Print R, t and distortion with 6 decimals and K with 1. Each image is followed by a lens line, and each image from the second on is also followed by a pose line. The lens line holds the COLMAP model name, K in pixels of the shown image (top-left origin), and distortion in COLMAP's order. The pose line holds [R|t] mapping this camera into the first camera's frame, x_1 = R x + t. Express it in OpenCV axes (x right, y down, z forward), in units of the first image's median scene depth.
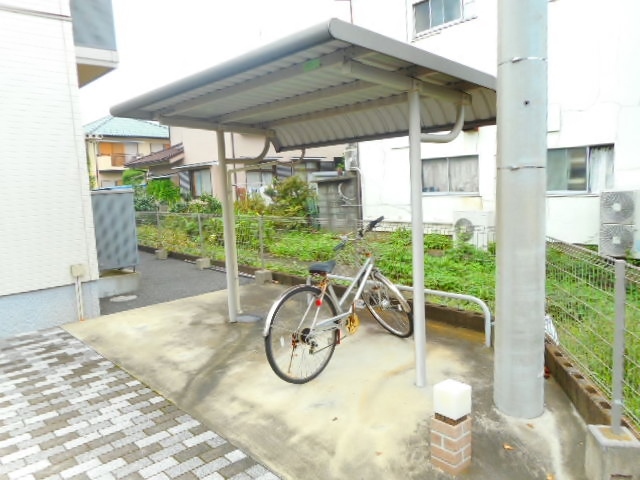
lens RADIAL K [[477.8, 0, 330.2], [0, 477.8, 232.6], [0, 0, 1]] dist [-0.002811, -0.005236]
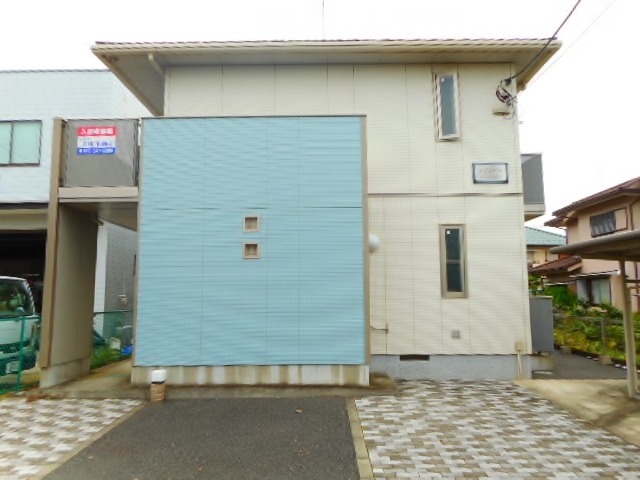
lens RADIAL K [[477.8, 0, 330.2], [0, 477.8, 232.6], [0, 0, 1]] dist [-0.002811, -0.005236]
pose [[0.718837, -0.040079, -0.694022, 0.135072], [-0.109882, 0.979236, -0.170360, 0.047832], [0.686439, 0.198722, 0.699507, -0.613405]]
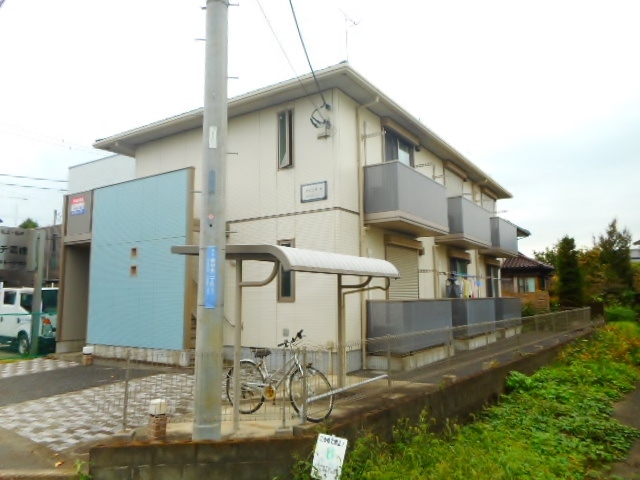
lens RADIAL K [[477.8, 0, 330.2], [0, 477.8, 232.6], [0, 0, 1]] dist [-0.002811, -0.005236]
pose [[0.231721, -0.072587, -0.970070, 1.211912], [-0.108165, 0.989106, -0.099849, -0.157721], [0.966750, 0.128065, 0.221345, 0.545697]]
